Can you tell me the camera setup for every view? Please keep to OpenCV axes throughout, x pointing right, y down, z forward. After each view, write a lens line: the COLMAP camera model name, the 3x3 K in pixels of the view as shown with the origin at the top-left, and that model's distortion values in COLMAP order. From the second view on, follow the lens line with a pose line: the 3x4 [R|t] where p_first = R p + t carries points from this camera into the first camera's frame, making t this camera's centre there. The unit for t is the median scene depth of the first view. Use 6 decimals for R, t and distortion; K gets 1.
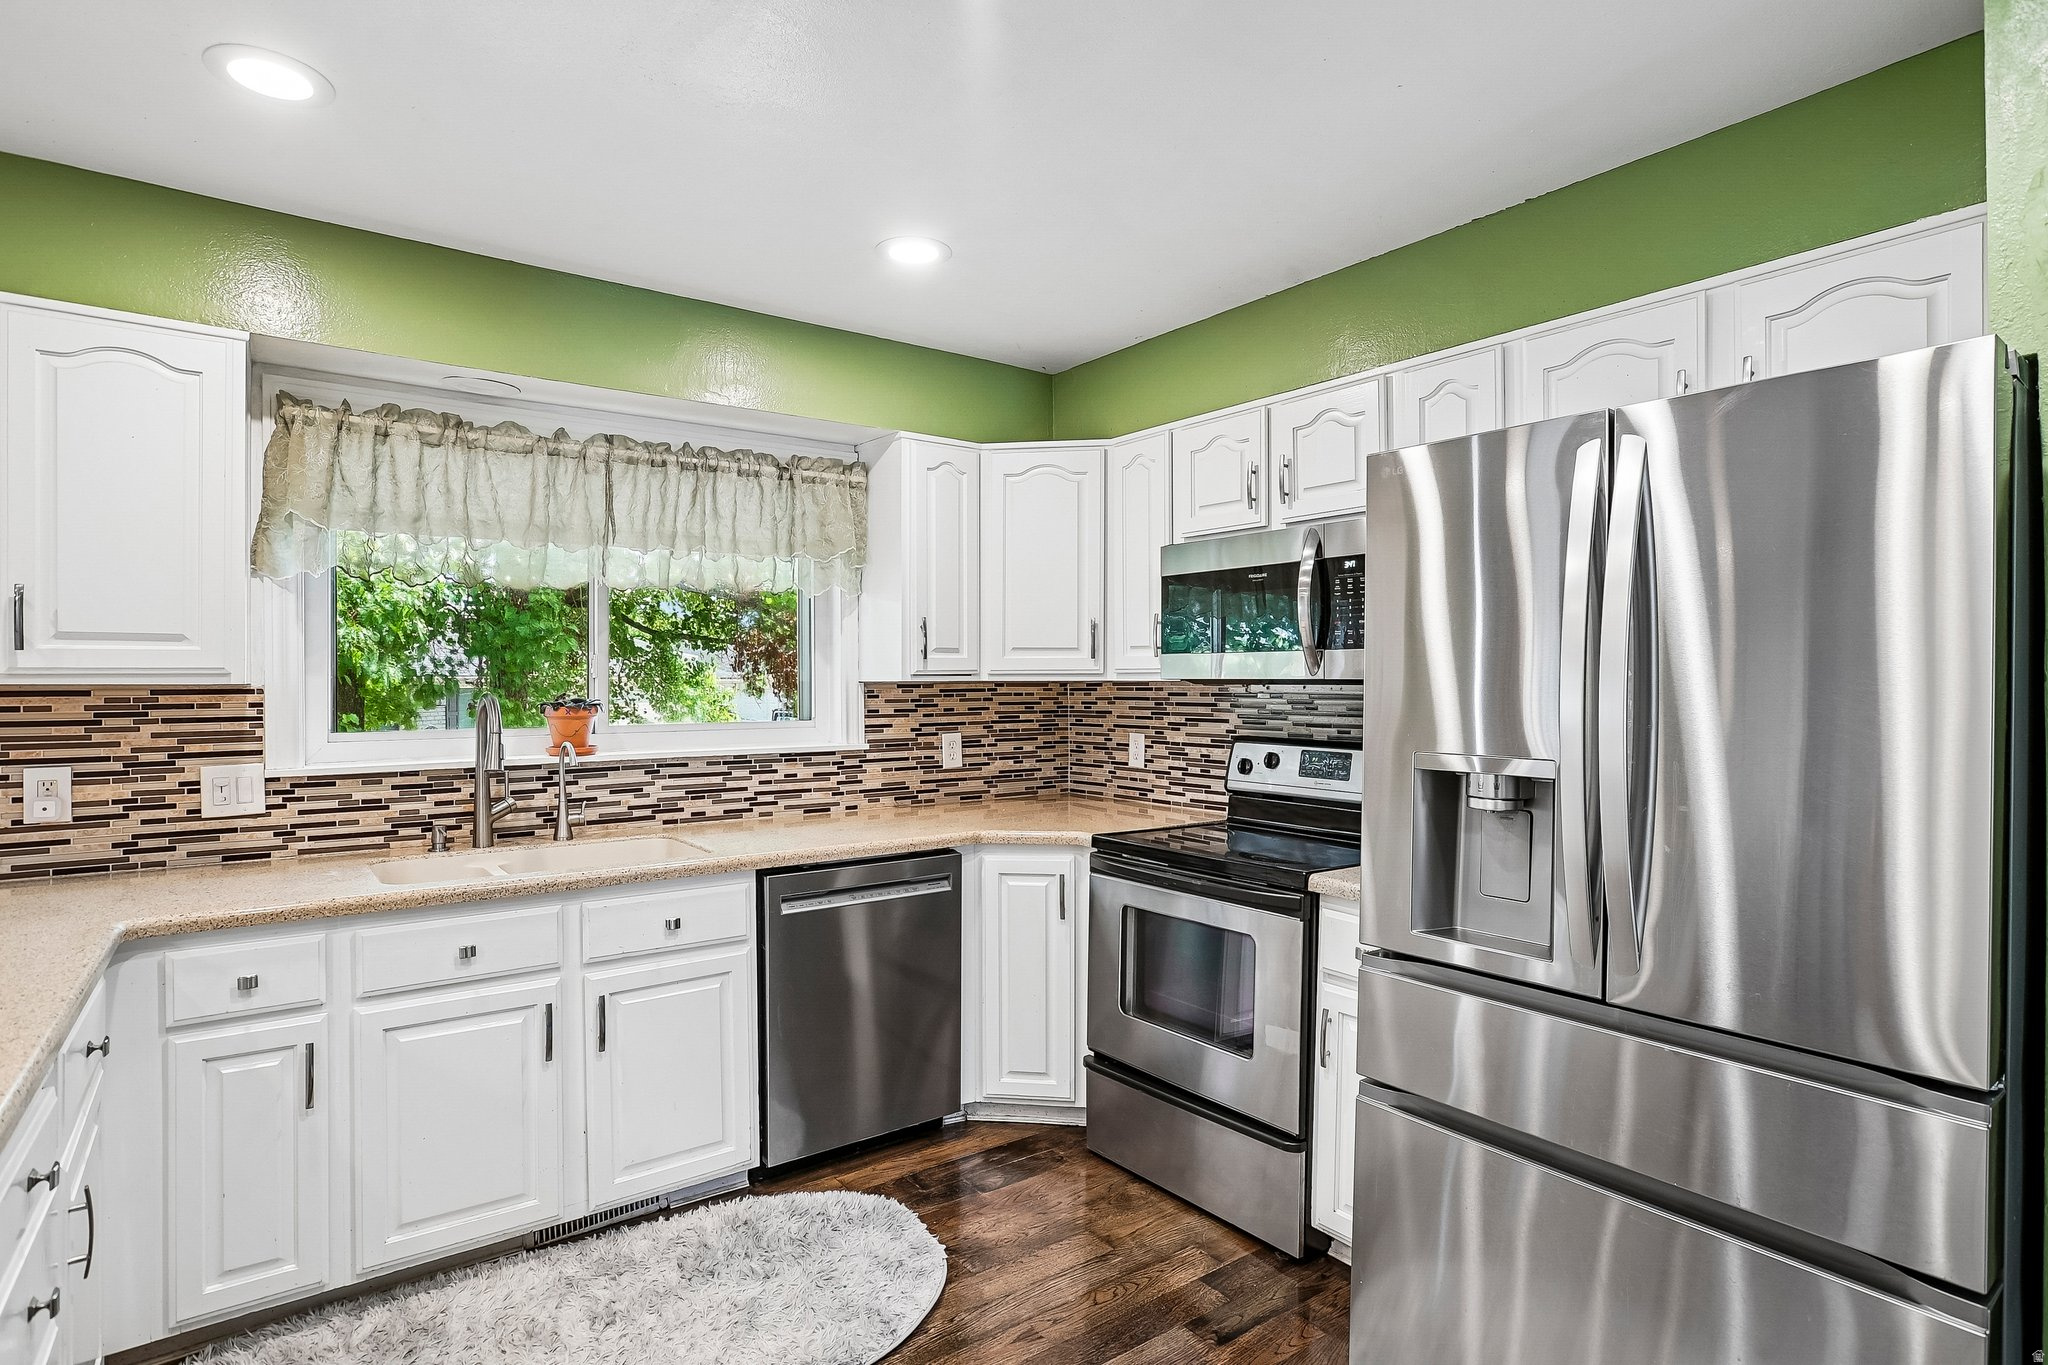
lens RADIAL K [[1066.1, 0, 1039.5], [0, 1066.1, 678.9], [0, 0, 1]] dist [-0.036492, 0.018527]
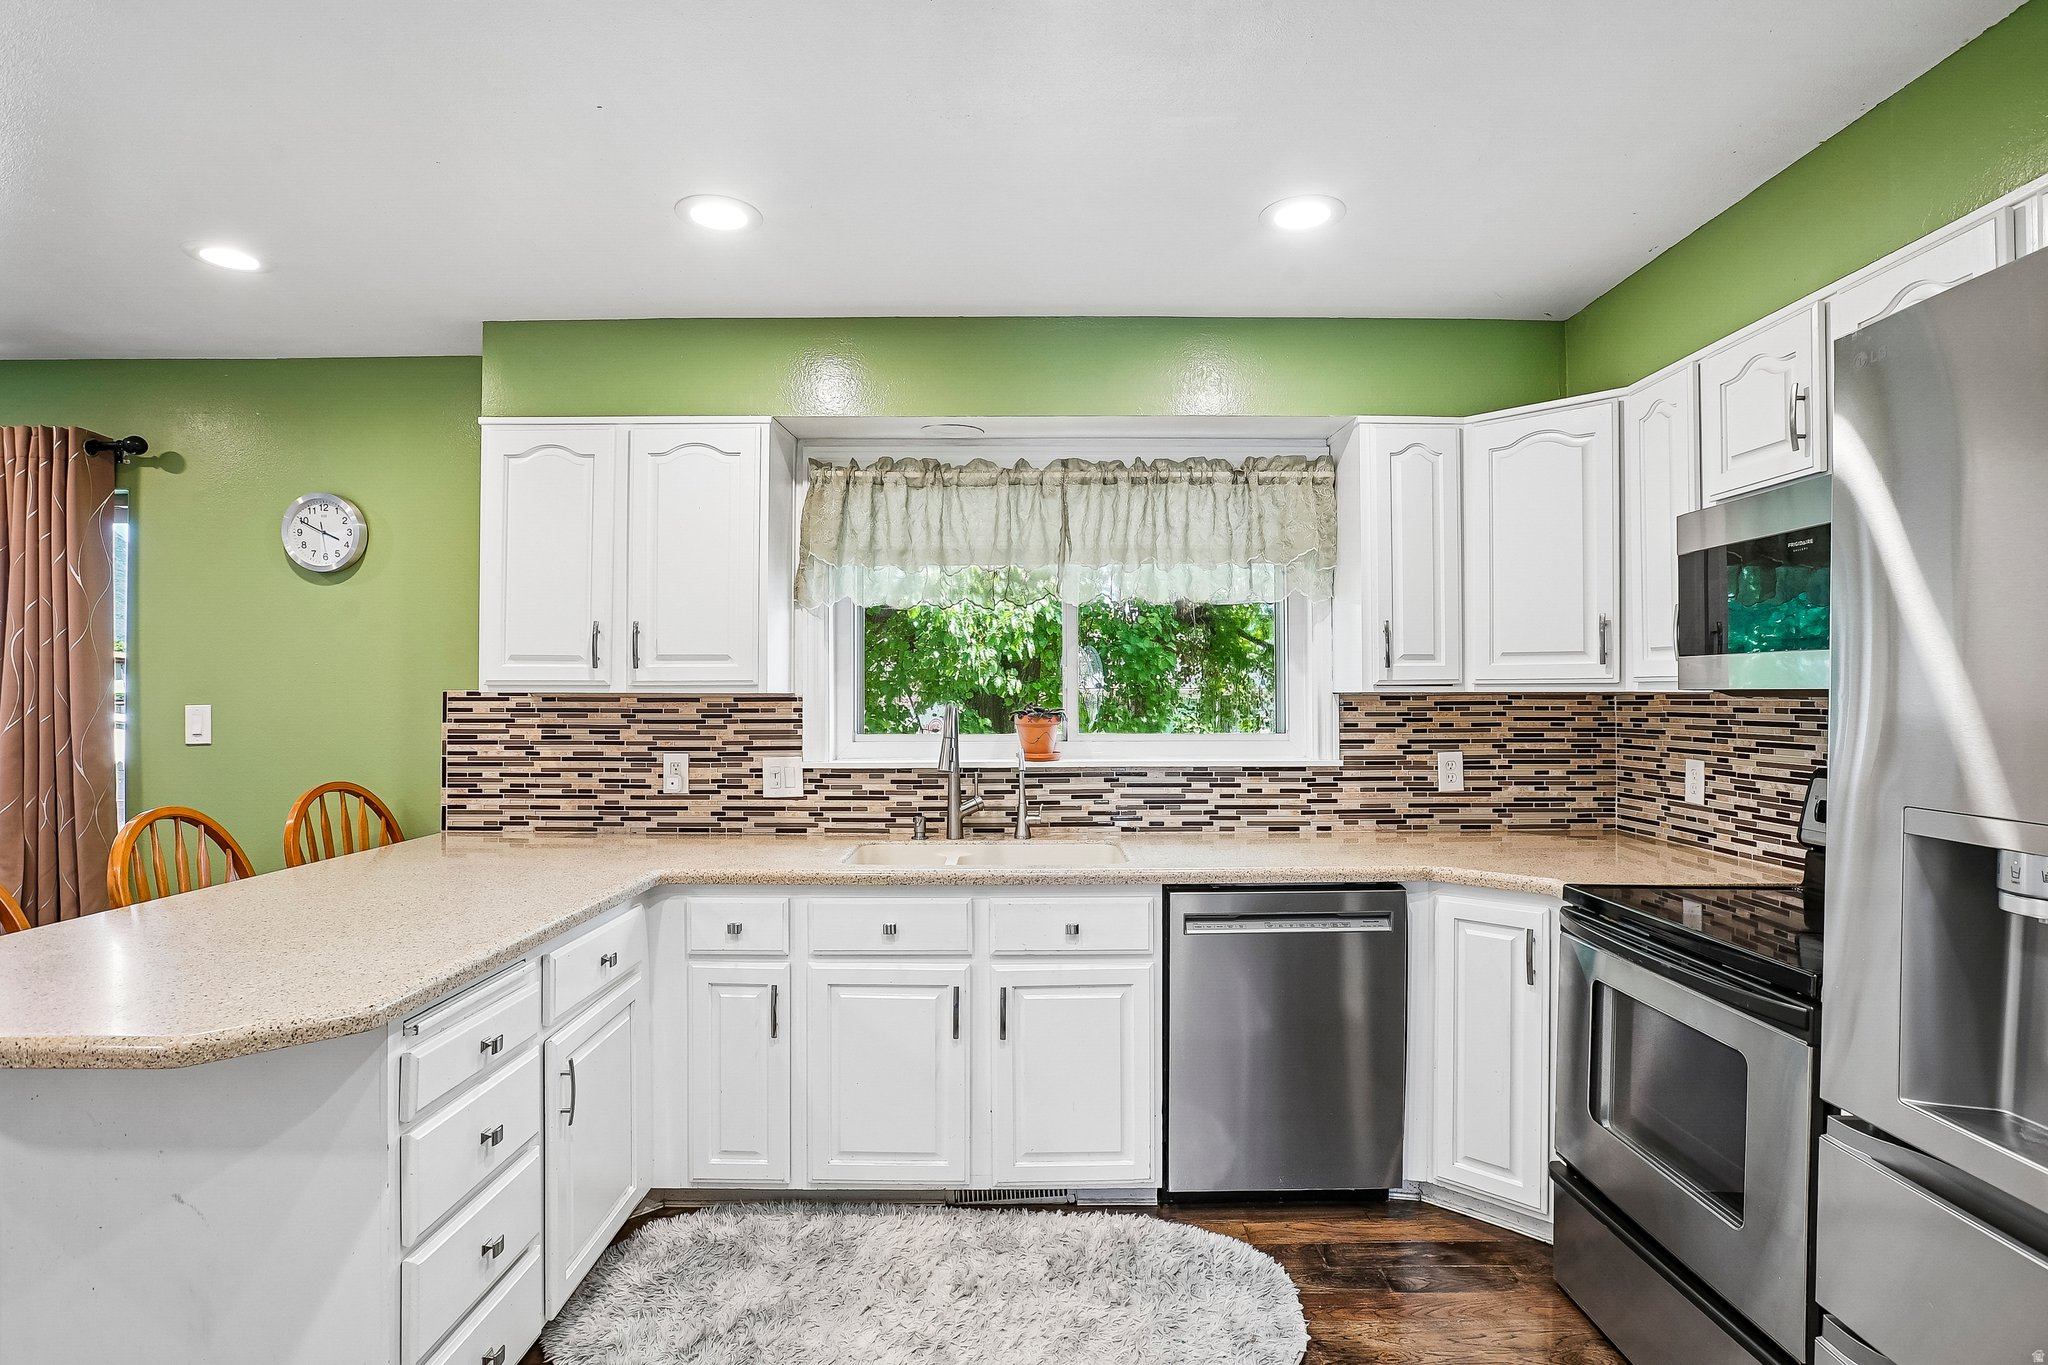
lens RADIAL K [[1041.4, 0, 1024.6], [0, 1041.4, 679.1], [0, 0, 1]] dist [-0.052835, 0.007726]
pose [[0.798222, -0.006621, -0.602327, 0.189135], [-0.001019, 0.999923, -0.012342, 0.002475], [0.602362, 0.010466, 0.798154, 0.146416]]
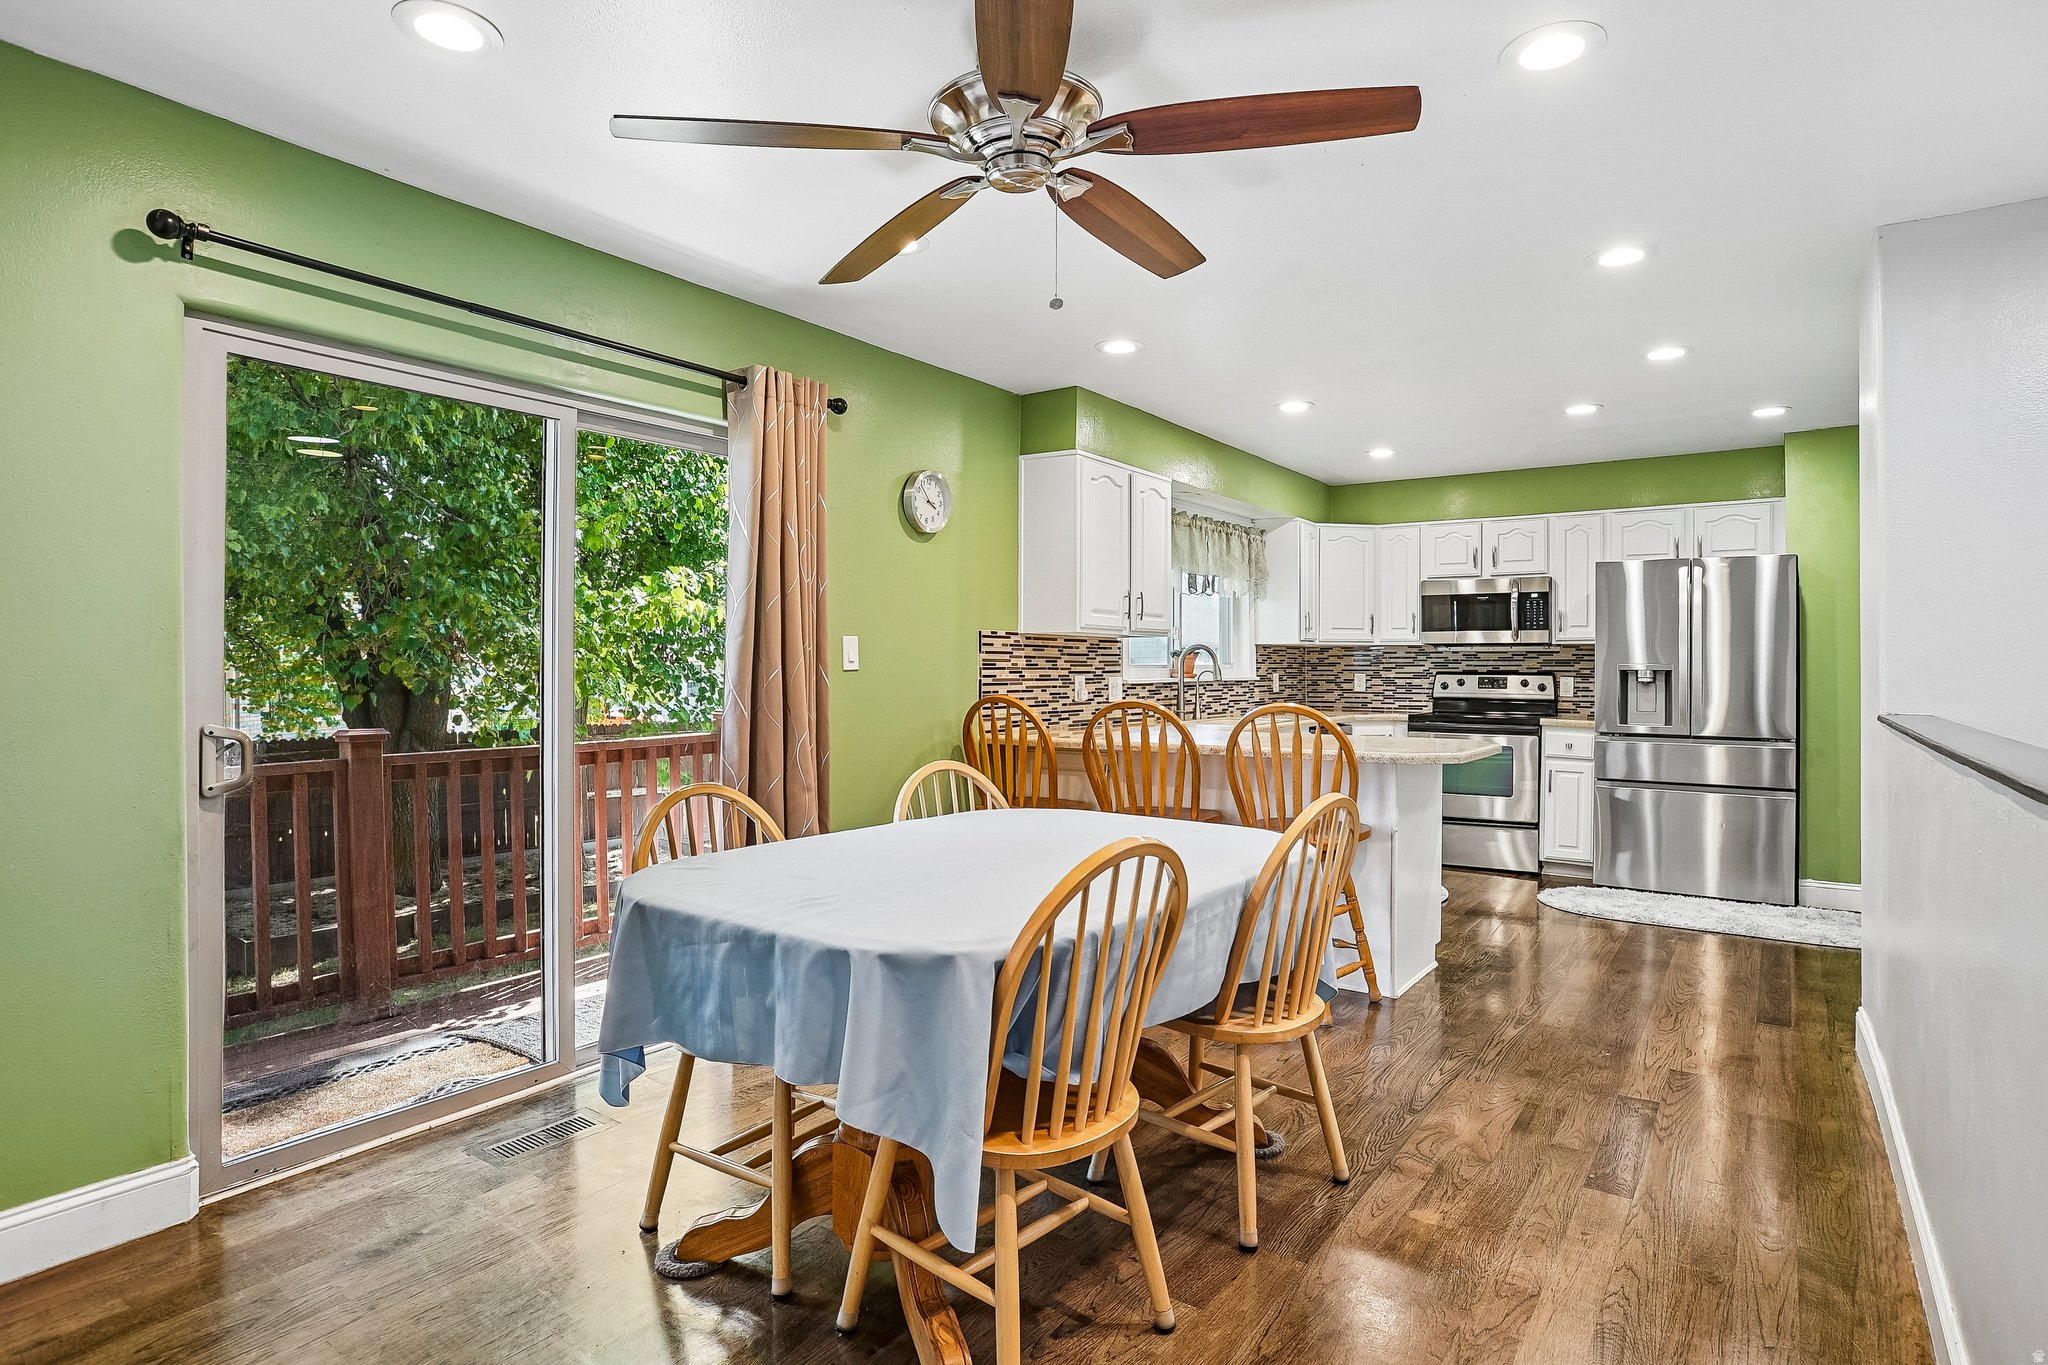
lens RADIAL K [[1066.1, 0, 1072.3], [0, 1066.1, 666.2], [0, 0, 1]] dist [-0.036492, 0.018527]
pose [[0.945271, 0.004829, 0.326251, -1.307268], [-0.004614, 0.999988, -0.001433, 0.054432], [-0.326254, -0.000151, 0.945282, -0.823502]]
